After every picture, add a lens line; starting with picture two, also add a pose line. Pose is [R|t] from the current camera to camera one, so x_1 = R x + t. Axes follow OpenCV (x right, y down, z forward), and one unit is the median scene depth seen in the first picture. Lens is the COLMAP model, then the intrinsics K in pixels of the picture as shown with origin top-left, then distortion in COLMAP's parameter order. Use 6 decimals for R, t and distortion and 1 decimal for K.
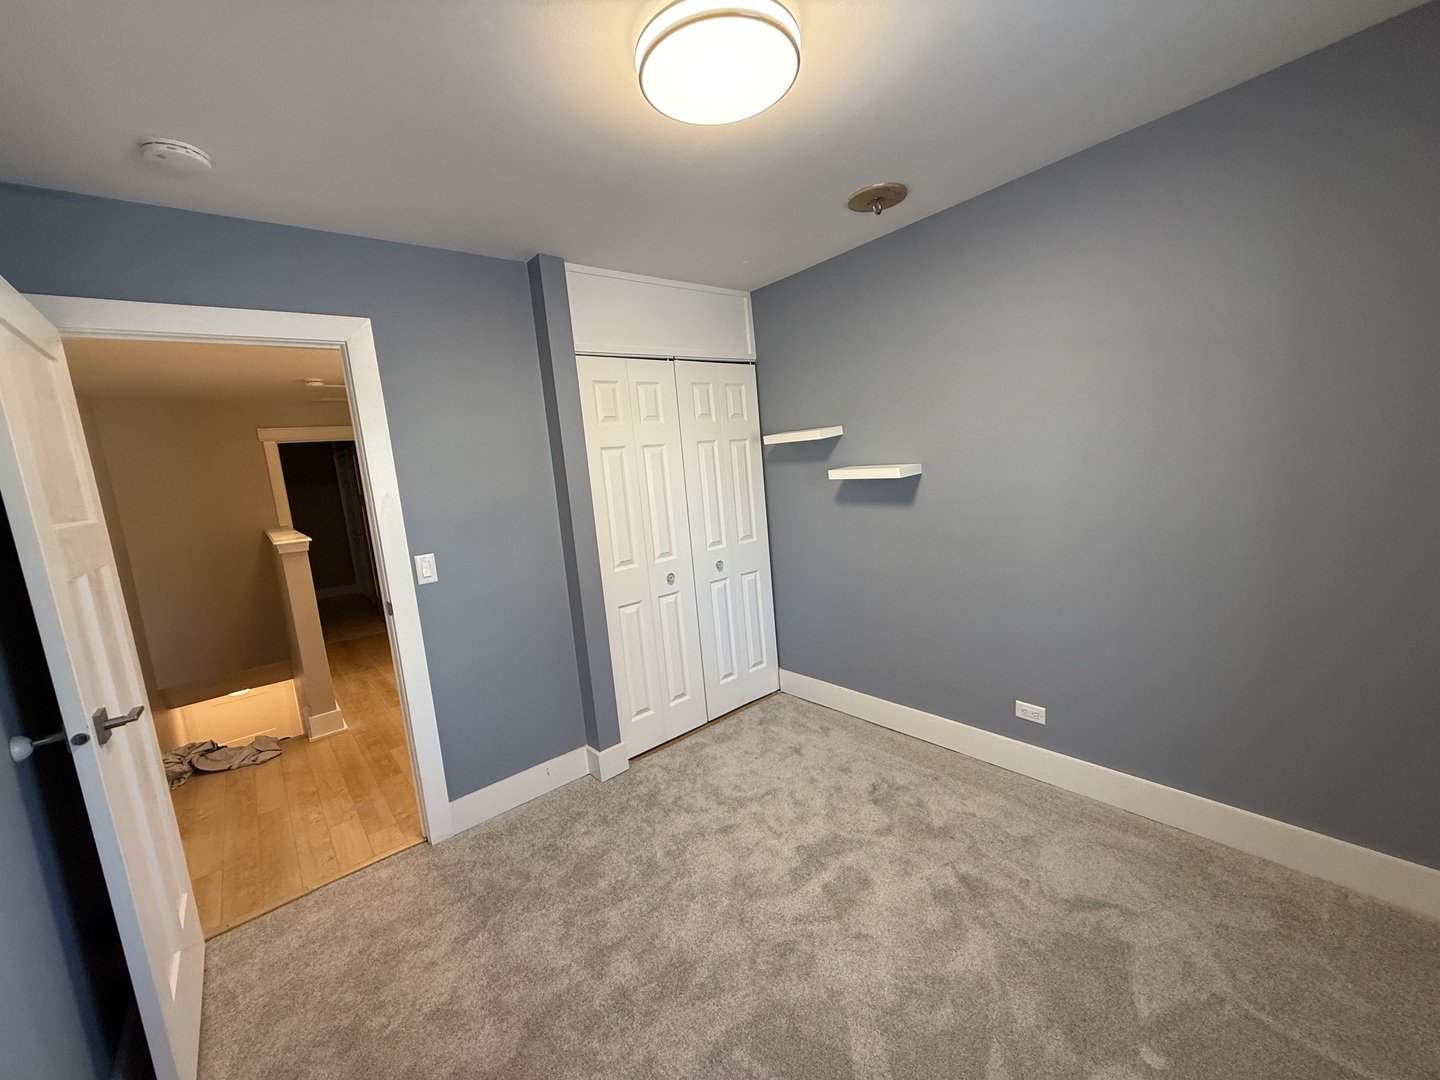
lens RADIAL K [[572.9, 0, 719.0], [0, 572.9, 538.6], [0, 0, 1]] dist [-0.001108, 0.000731]
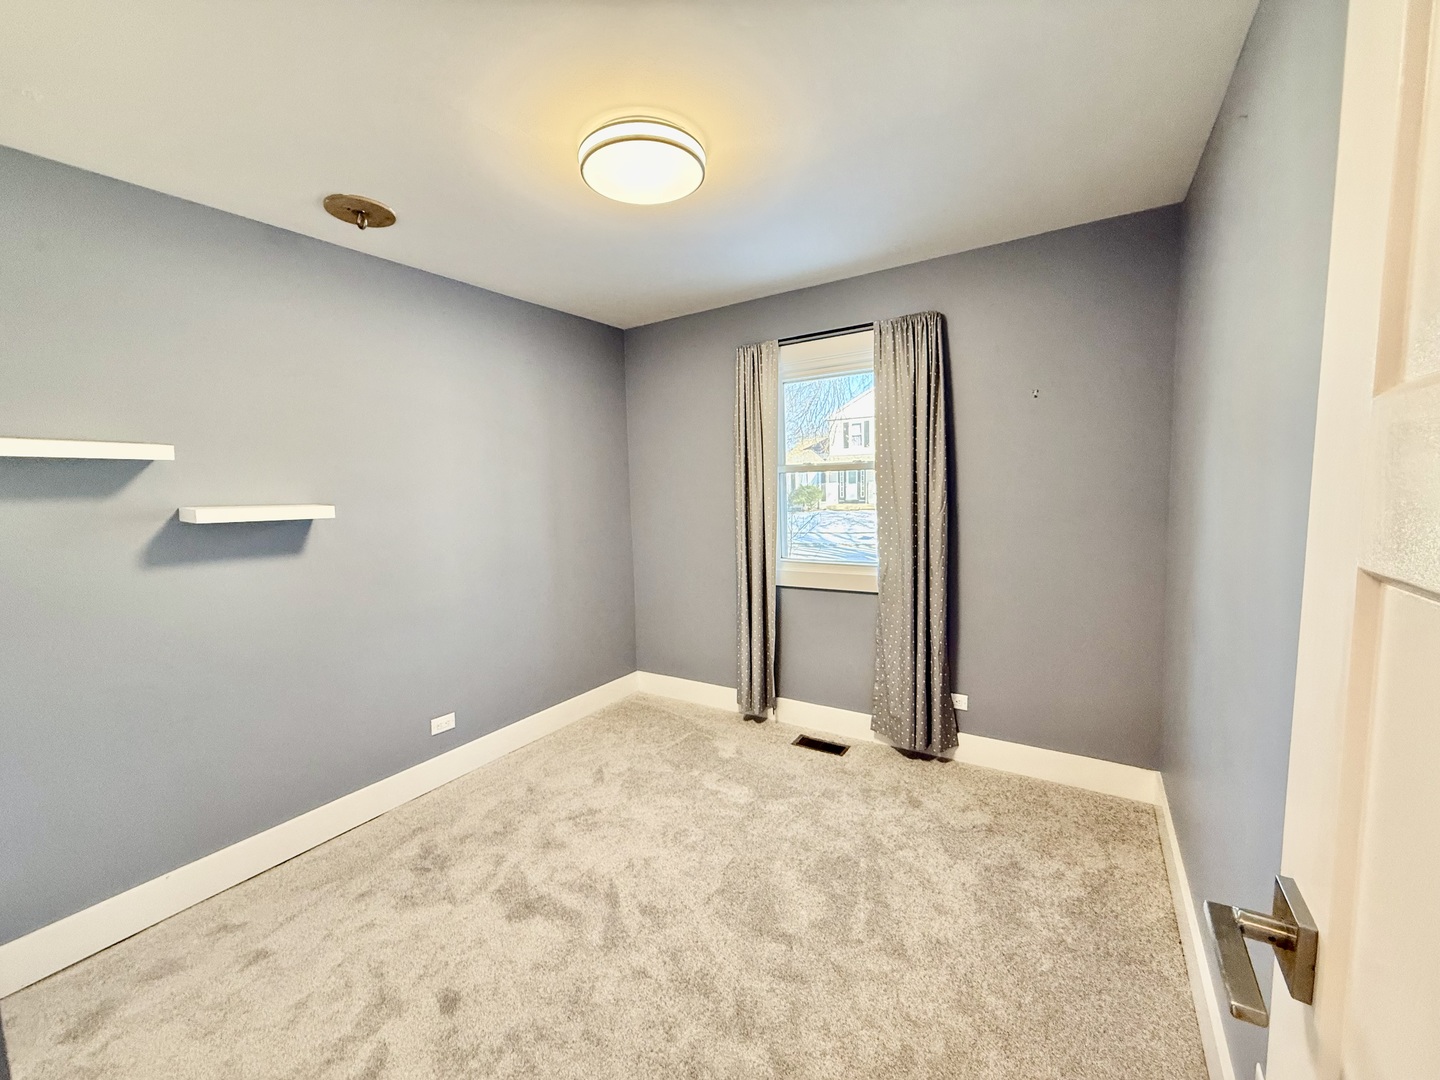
lens RADIAL K [[572.9, 0, 718.3], [0, 572.9, 539.6], [0, 0, 1]] dist [-0.001108, 0.000731]
pose [[-0.285902, -0.000089, 0.958259, -0.742160], [0.174534, 0.983268, 0.052165, -0.021620], [-0.942230, 0.182162, -0.281103, 0.783893]]
